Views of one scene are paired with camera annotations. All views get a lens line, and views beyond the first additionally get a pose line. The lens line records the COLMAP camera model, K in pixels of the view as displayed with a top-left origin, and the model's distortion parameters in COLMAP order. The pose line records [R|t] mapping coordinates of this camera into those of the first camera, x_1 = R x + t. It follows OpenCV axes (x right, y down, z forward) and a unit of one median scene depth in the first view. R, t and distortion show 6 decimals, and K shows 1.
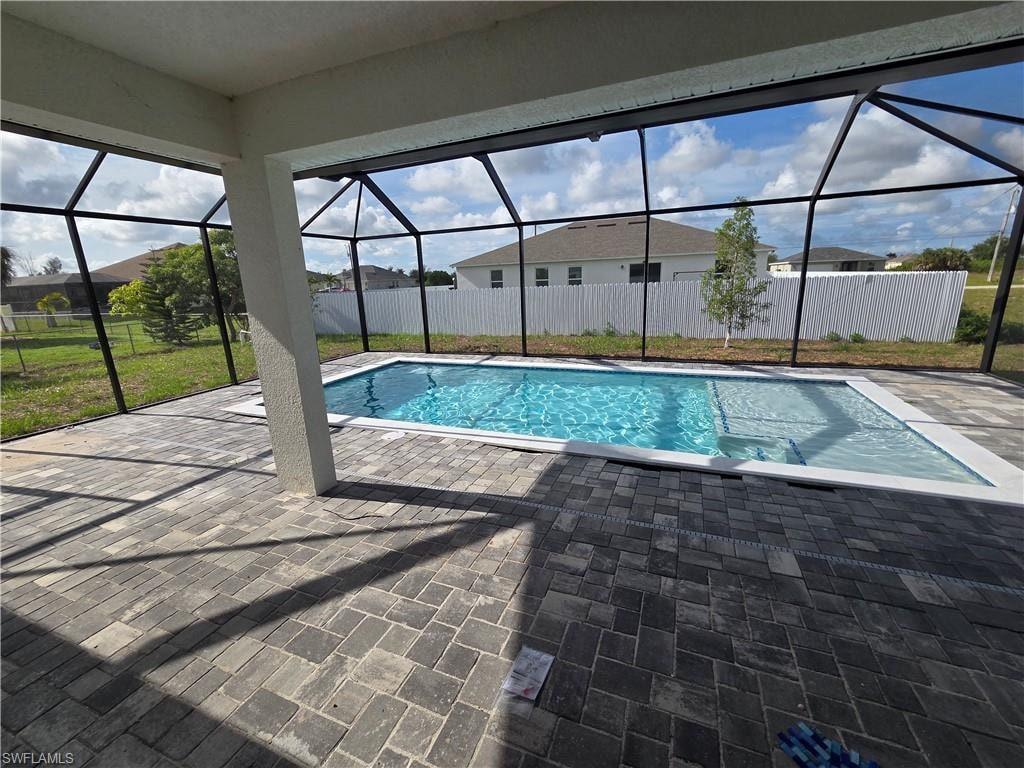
lens RADIAL K [[422.9, 0, 508.6], [0, 422.9, 383.8], [0, 0, 1]] dist [-0.001491, 0.000002]
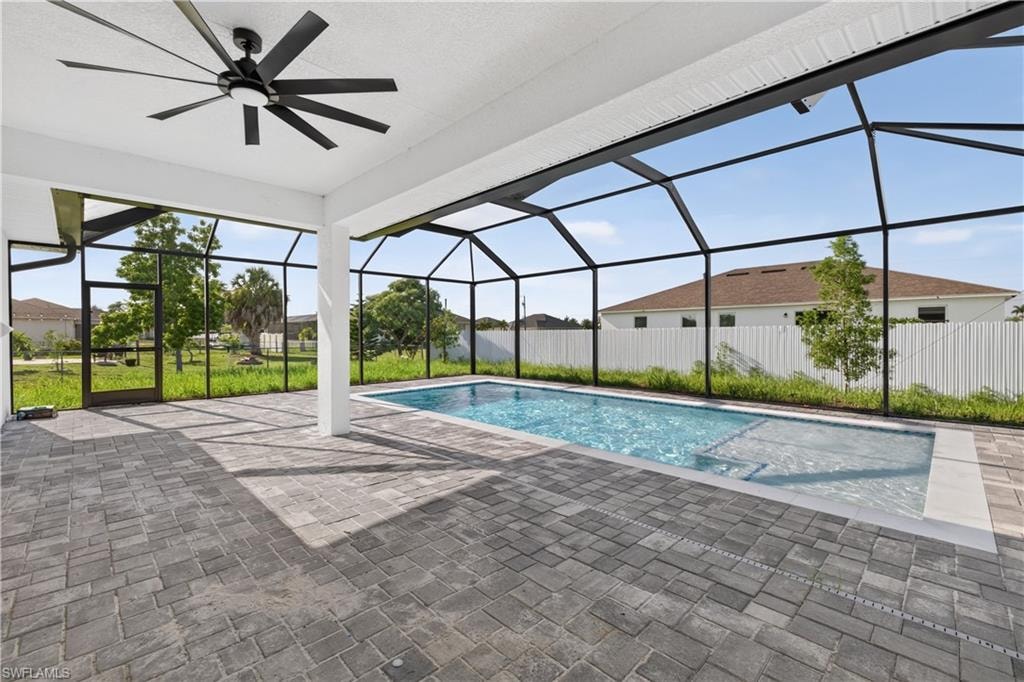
lens RADIAL K [[434.2, 0, 509.7], [0, 434.2, 336.9], [0, 0, 1]] dist [0.001156, -0.000169]
pose [[0.919682, 0.037749, -0.390846, 0.595386], [-0.124870, 0.971813, -0.199966, 0.134517], [0.372281, 0.232710, 0.898473, -0.176713]]
